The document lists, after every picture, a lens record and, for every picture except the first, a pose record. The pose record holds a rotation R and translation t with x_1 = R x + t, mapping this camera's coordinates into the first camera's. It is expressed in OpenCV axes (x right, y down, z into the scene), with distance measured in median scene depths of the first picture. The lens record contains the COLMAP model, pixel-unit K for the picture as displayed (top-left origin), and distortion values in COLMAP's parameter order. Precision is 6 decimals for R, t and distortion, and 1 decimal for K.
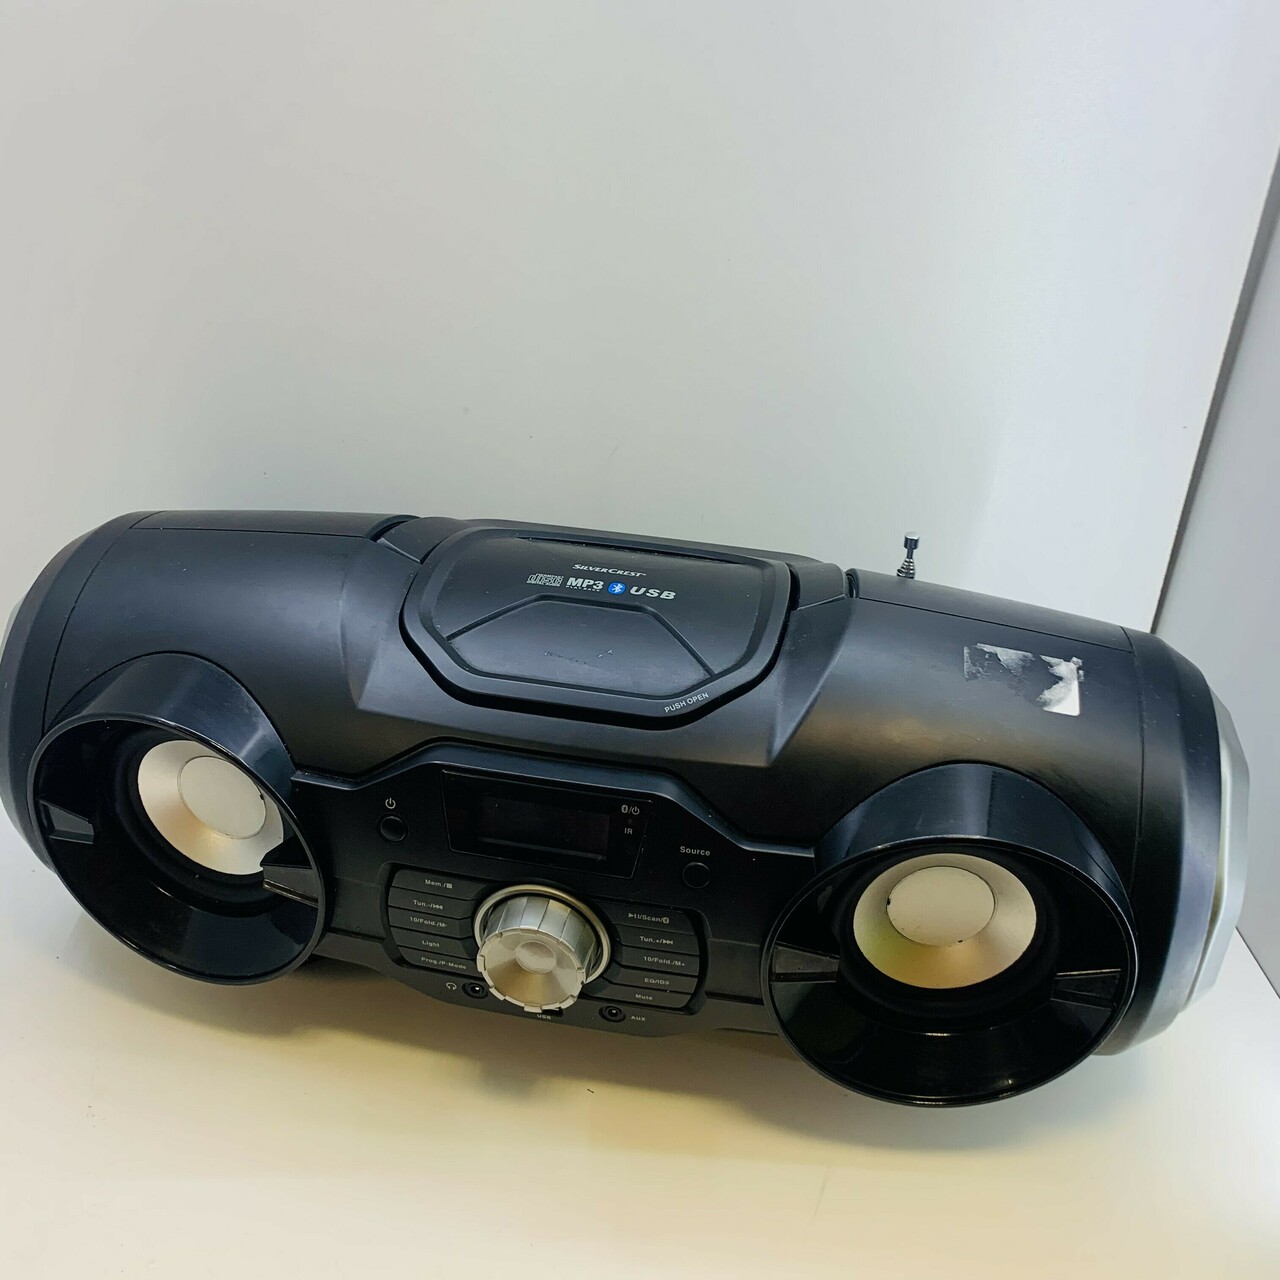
lens RADIAL K [[1326.9, 0, 643.1], [0, 1326.9, 624.3], [0, 0, 1]] dist [-0.018653, -0.024808]
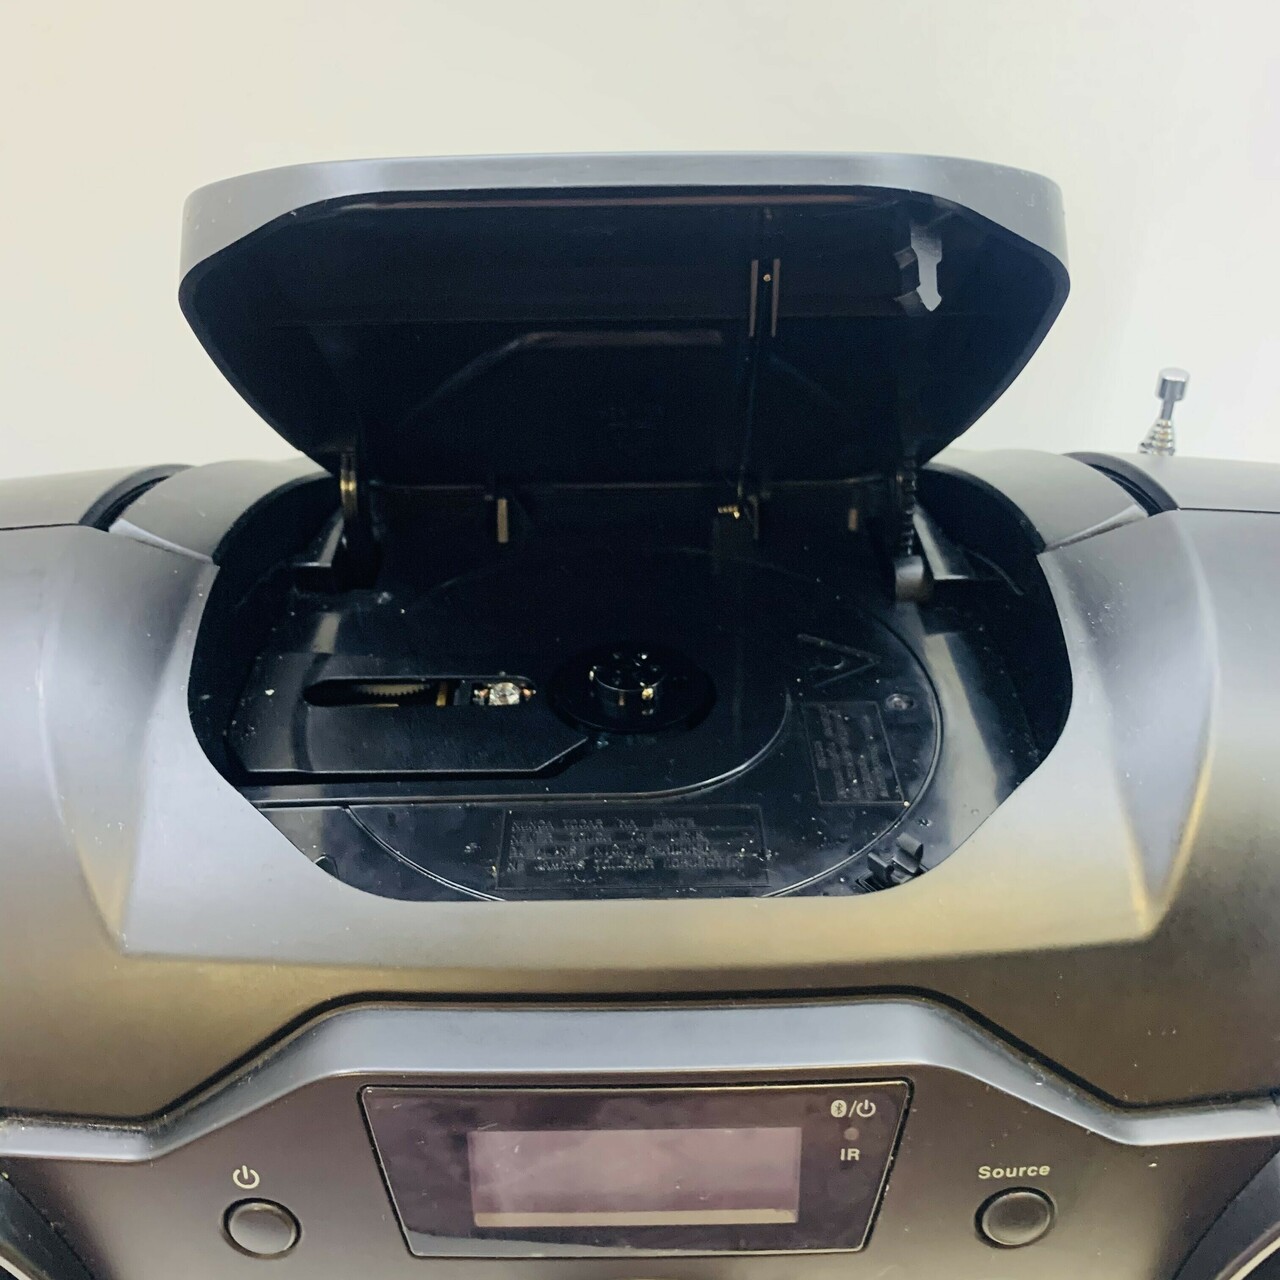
lens RADIAL K [[1326.9, 0, 643.1], [0, 1326.9, 624.3], [0, 0, 1]] dist [-0.018653, -0.024808]
pose [[0.978127, -0.150027, 0.144082, -0.102021], [0.139785, 0.987041, 0.078808, -0.044846], [-0.154038, -0.056944, 0.986423, 0.578829]]
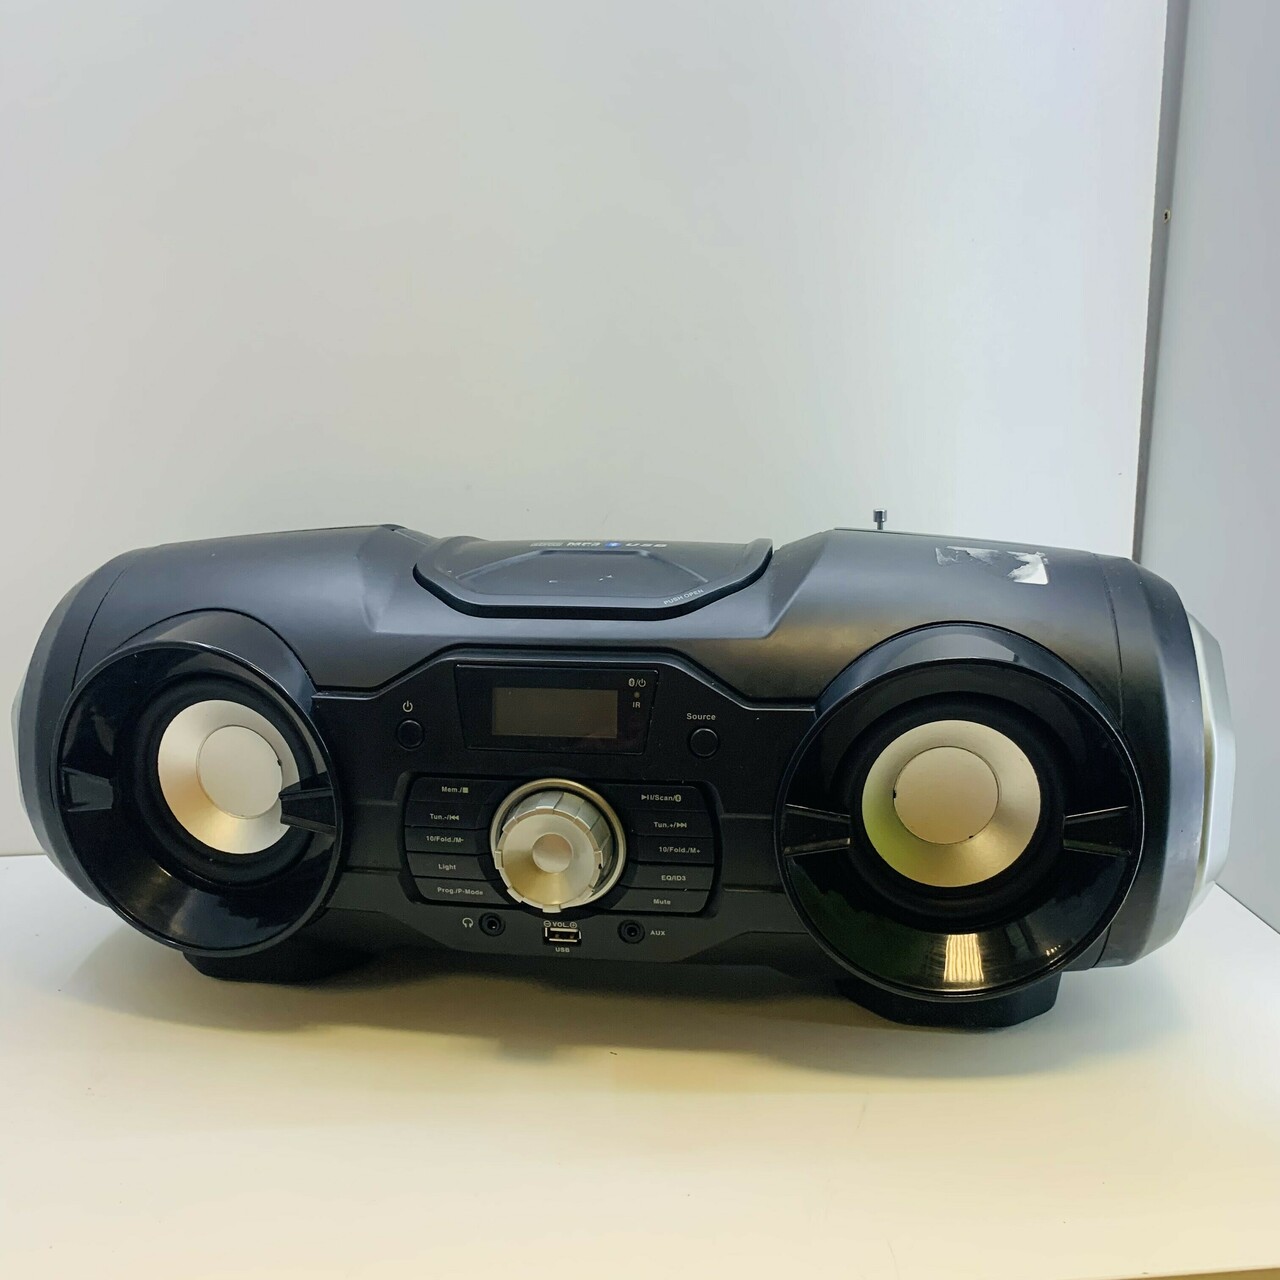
lens RADIAL K [[1343.8, 0, 640.0], [0, 1343.8, 640.0], [0, 0, 1]] dist [-0.002968, -0.022356]
pose [[0.998198, -0.057360, 0.017609, -0.022647], [0.059997, 0.950136, -0.306010, 0.407116], [0.000822, 0.306515, 0.951865, -0.024739]]
